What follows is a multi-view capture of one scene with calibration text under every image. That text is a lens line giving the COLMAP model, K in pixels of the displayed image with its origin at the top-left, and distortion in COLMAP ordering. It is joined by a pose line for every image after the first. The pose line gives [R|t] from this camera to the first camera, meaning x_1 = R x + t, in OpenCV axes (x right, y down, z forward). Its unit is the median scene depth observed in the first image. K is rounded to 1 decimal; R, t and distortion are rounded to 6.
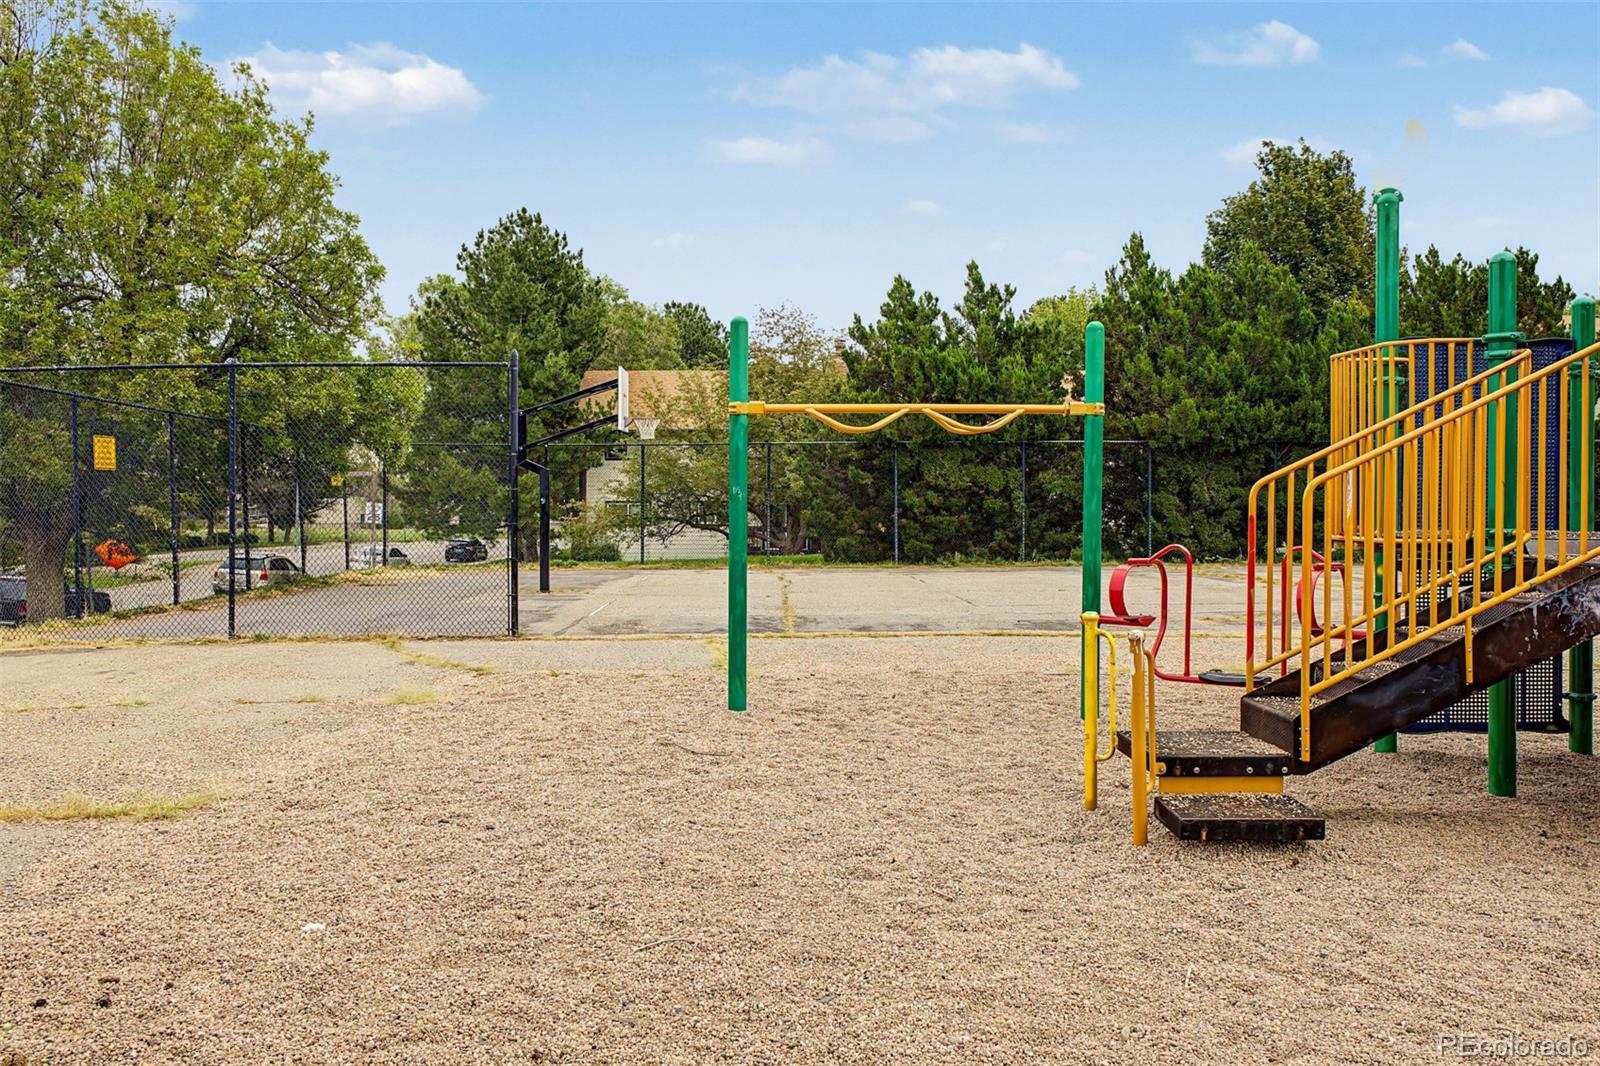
lens RADIAL K [[1372.8, 0, 809.5], [0, 1372.8, 500.9], [0, 0, 1]] dist [0.009596, 0.018720]
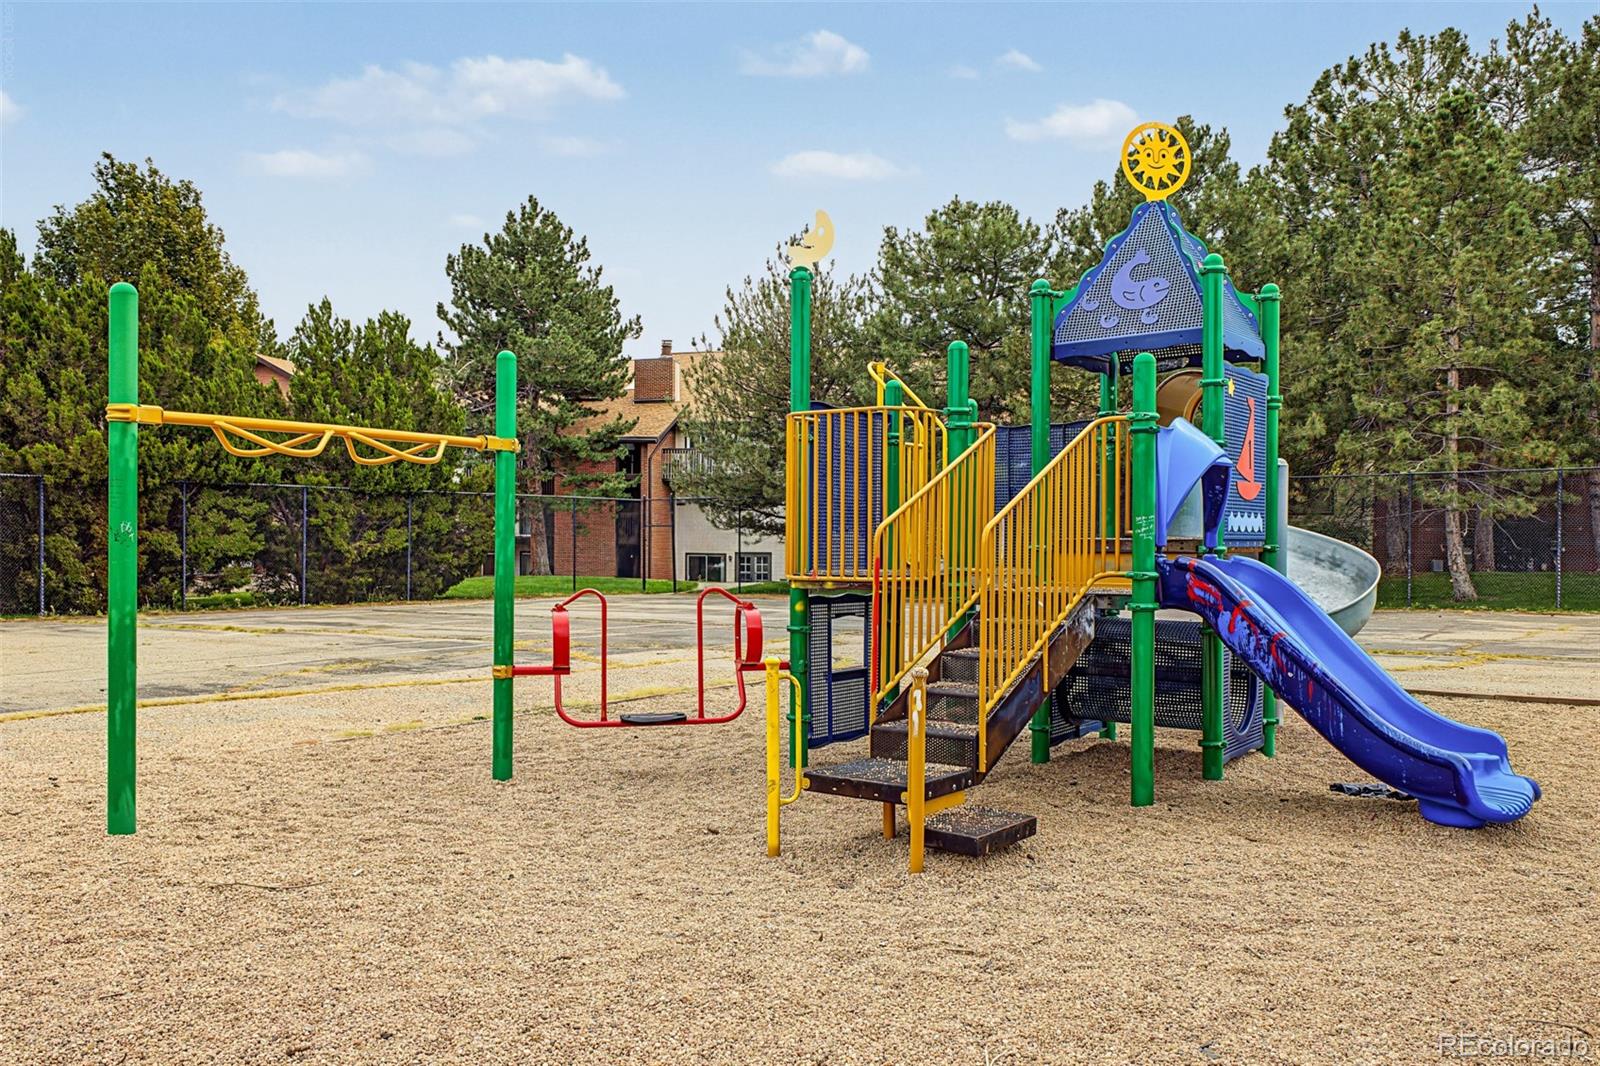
lens RADIAL K [[1372.8, 0, 800.3], [0, 1372.8, 537.3], [0, 0, 1]] dist [0.009596, 0.018720]
pose [[0.610040, 0.008008, 0.792330, -0.223408], [-0.002493, 0.999963, -0.008187, 0.001387], [-0.792366, 0.003020, 0.610038, 0.149007]]
